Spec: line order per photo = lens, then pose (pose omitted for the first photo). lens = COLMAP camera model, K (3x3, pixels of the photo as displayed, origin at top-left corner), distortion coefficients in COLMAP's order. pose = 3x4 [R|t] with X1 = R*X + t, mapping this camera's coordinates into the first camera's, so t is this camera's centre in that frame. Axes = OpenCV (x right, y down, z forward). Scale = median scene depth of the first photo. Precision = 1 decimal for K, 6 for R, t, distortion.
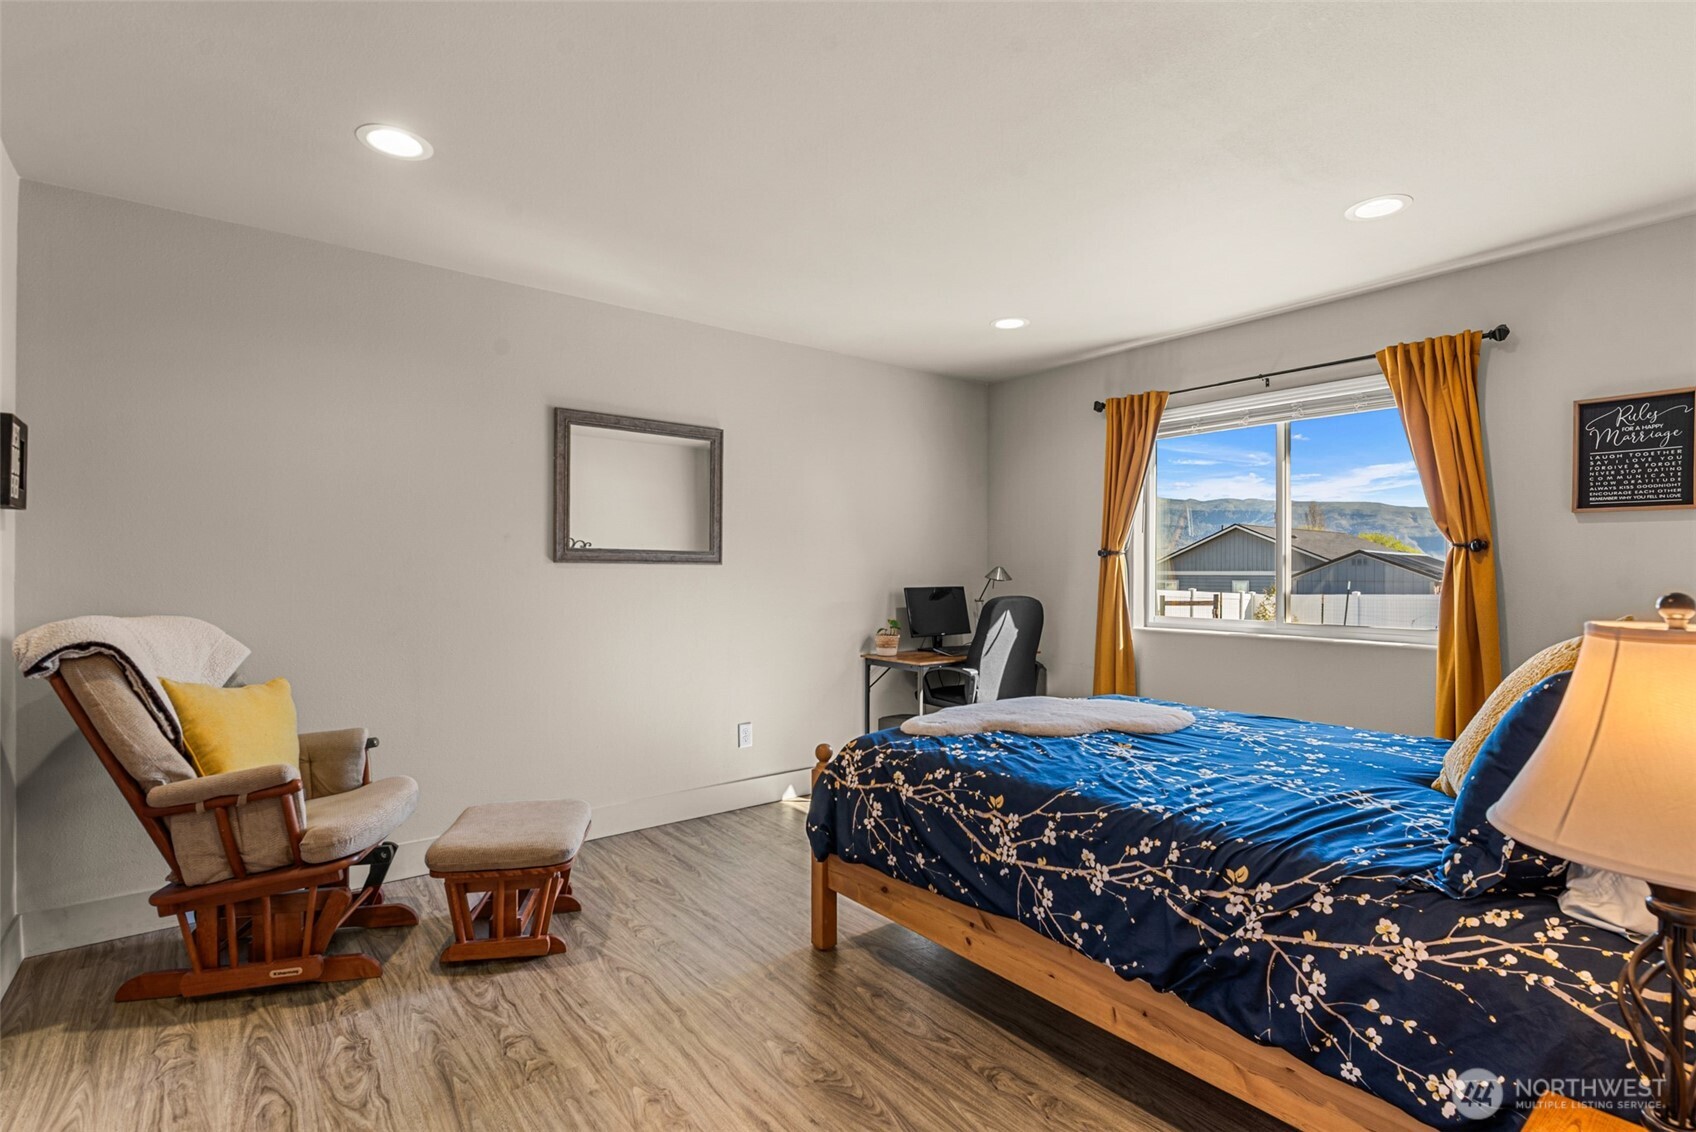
lens RADIAL K [[811.9, 0, 849.8], [0, 811.9, 572.3], [0, 0, 1]] dist [-0.005436, -0.001414]
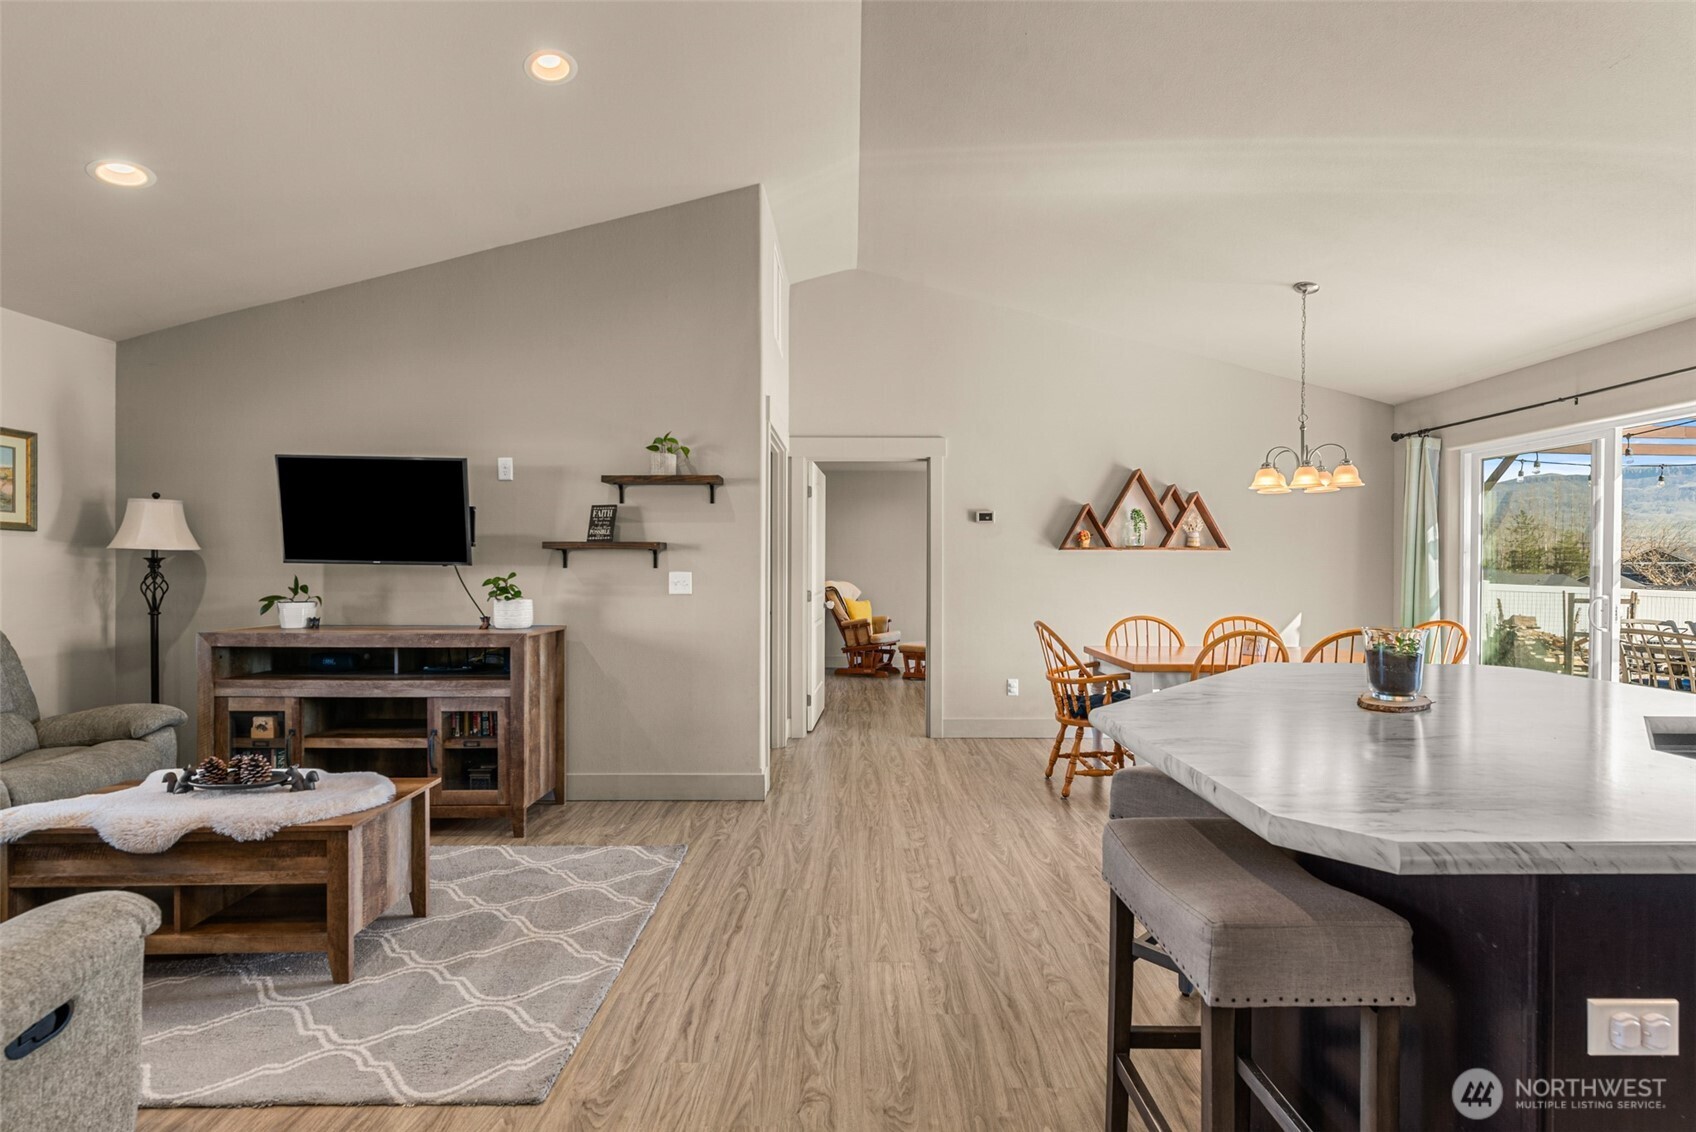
lens RADIAL K [[754.1, 0, 858.9], [0, 754.1, 570.3], [0, 0, 1]] dist [0.002509, 0.000336]
pose [[0.795788, 0.002388, -0.605571, 1.266187], [-0.000971, 0.999996, 0.002667, -0.009557], [0.605574, -0.001534, 0.795787, -1.654283]]
